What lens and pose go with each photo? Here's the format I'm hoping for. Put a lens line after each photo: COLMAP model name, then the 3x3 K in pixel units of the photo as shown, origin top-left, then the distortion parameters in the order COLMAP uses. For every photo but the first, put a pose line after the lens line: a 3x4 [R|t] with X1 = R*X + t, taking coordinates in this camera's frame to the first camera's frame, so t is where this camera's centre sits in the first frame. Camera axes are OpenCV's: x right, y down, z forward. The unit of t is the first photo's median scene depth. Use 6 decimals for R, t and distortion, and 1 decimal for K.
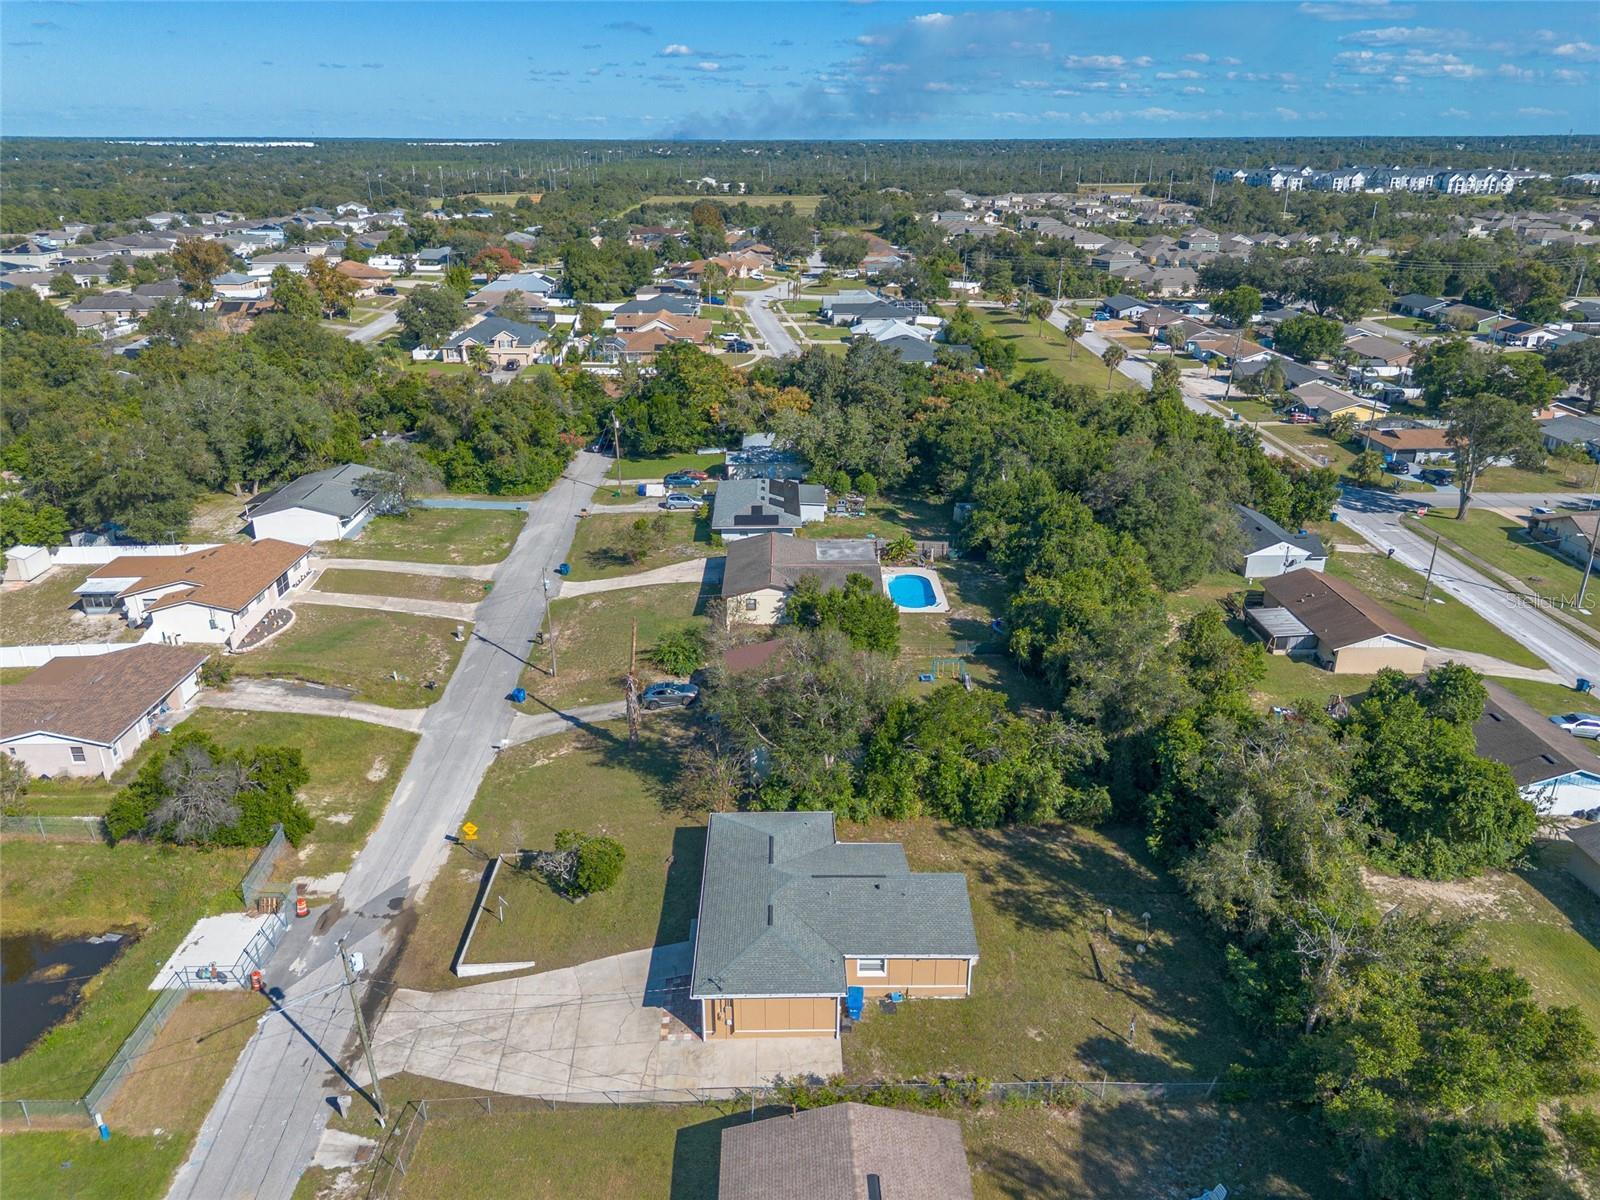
lens RADIAL K [[1148.7, 0, 794.1], [0, 1148.7, 609.9], [0, 0, 1]] dist [0.088370, -0.093090]
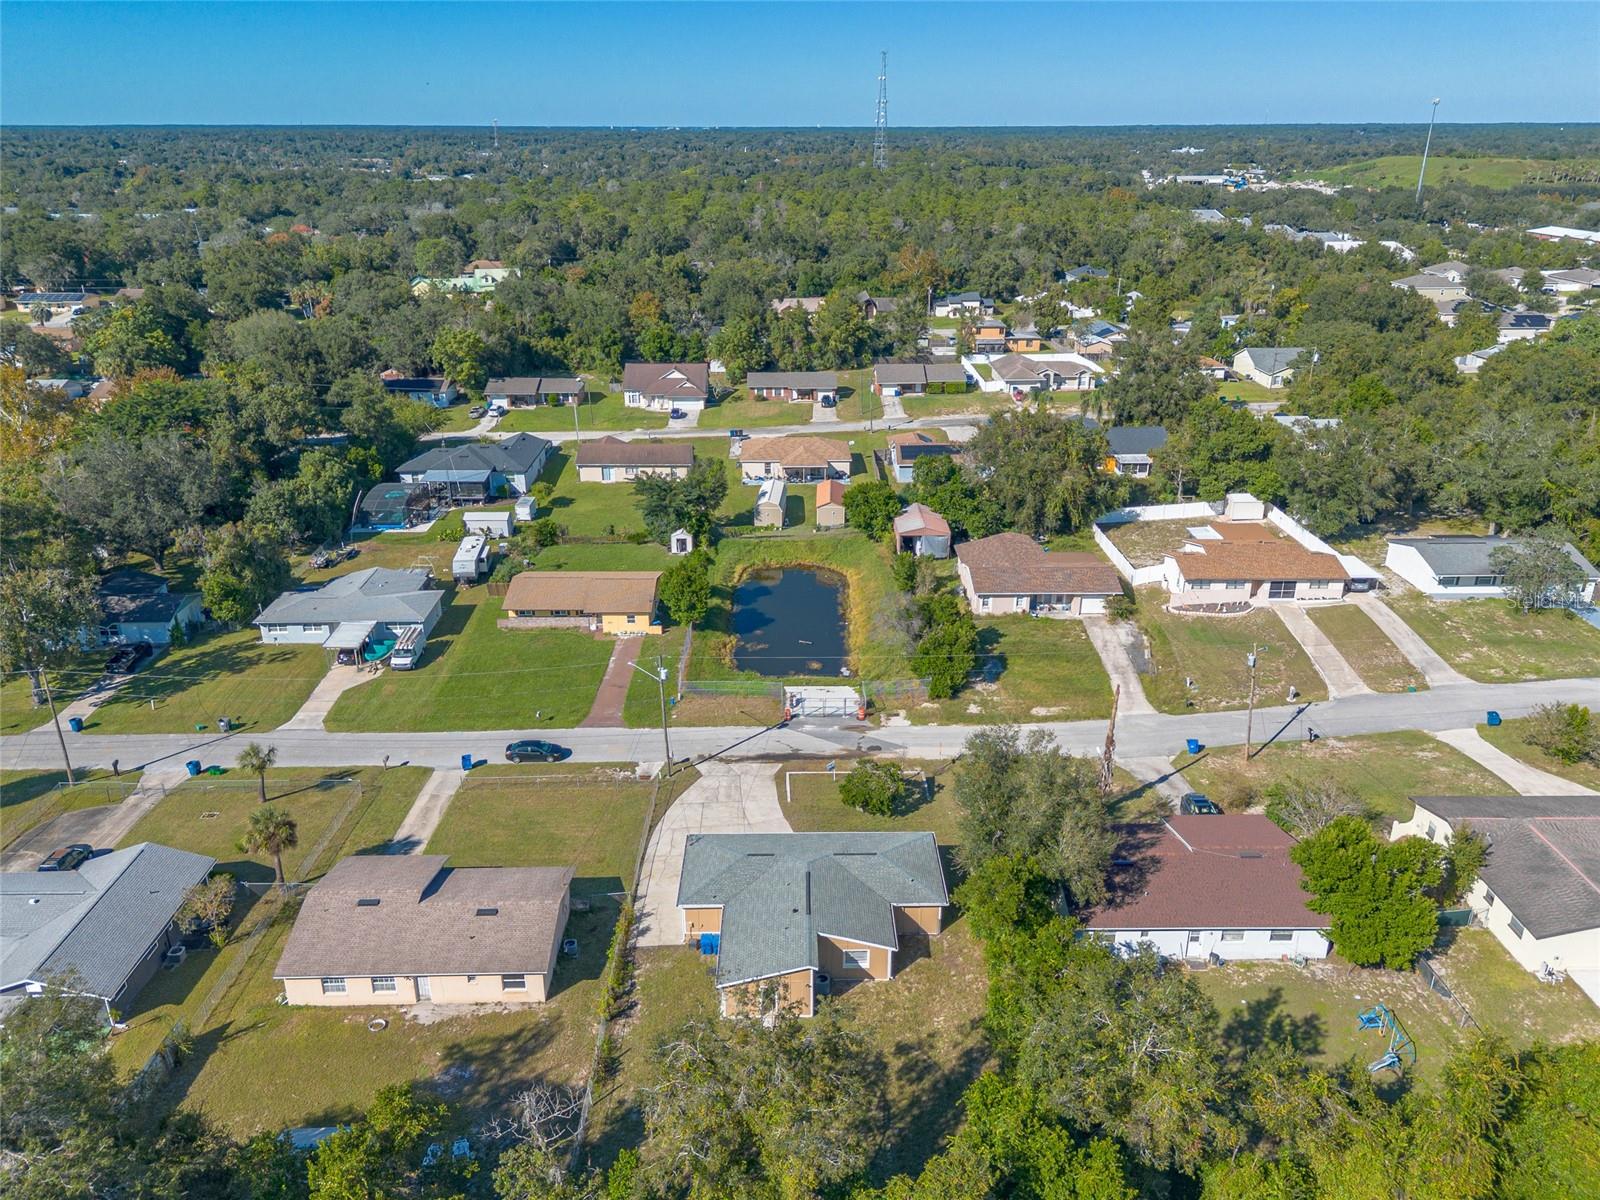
lens RADIAL K [[1148.7, 0, 794.1], [0, 1148.7, 609.9], [0, 0, 1]] dist [0.088370, -0.093090]
pose [[-0.005811, 0.387556, -0.921828, 0.614953], [-0.376542, 0.853145, 0.361054, -0.247590], [0.926381, 0.349205, 0.140974, 0.487876]]
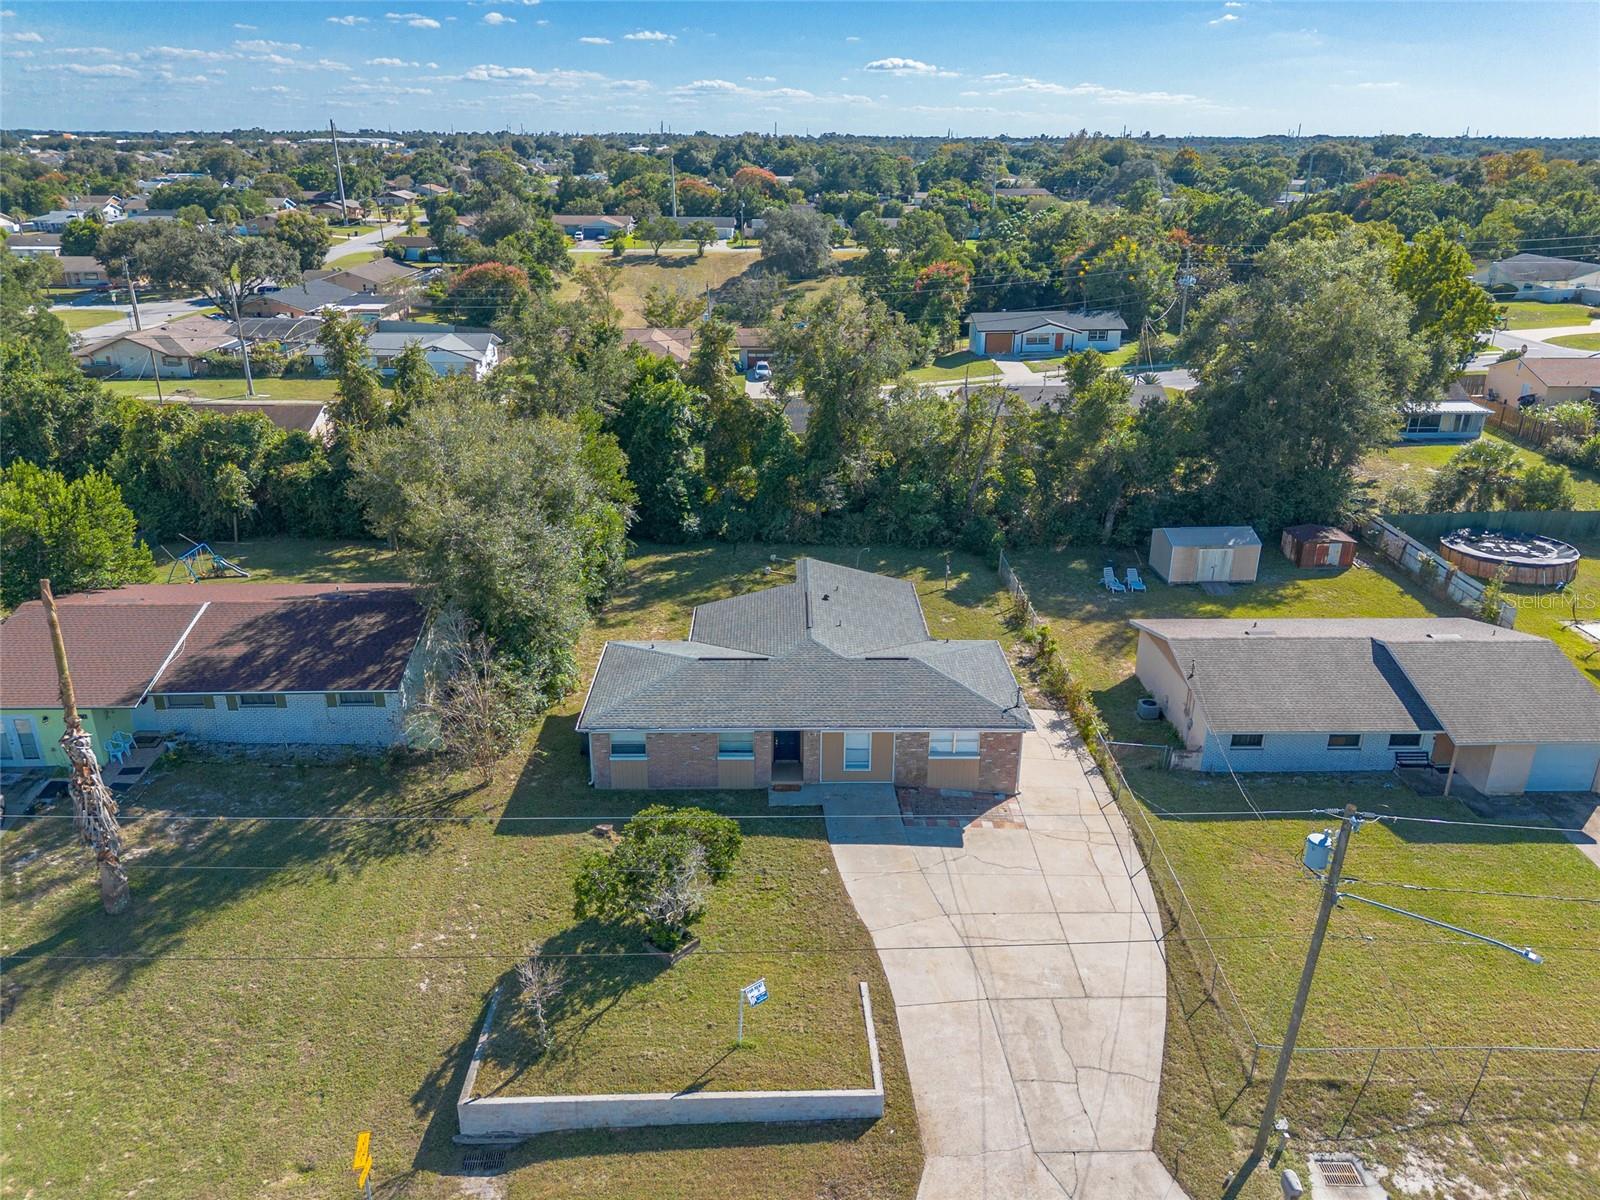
lens RADIAL K [[1141.1, 0, 805.1], [0, 1141.1, 603.4], [0, 0, 1]] dist [0.096624, -0.098253]
pose [[-0.012911, -0.372004, 0.928142, -0.426375], [0.374679, 0.858791, 0.349419, -0.023712], [-0.927065, 0.352267, 0.128294, 0.593497]]
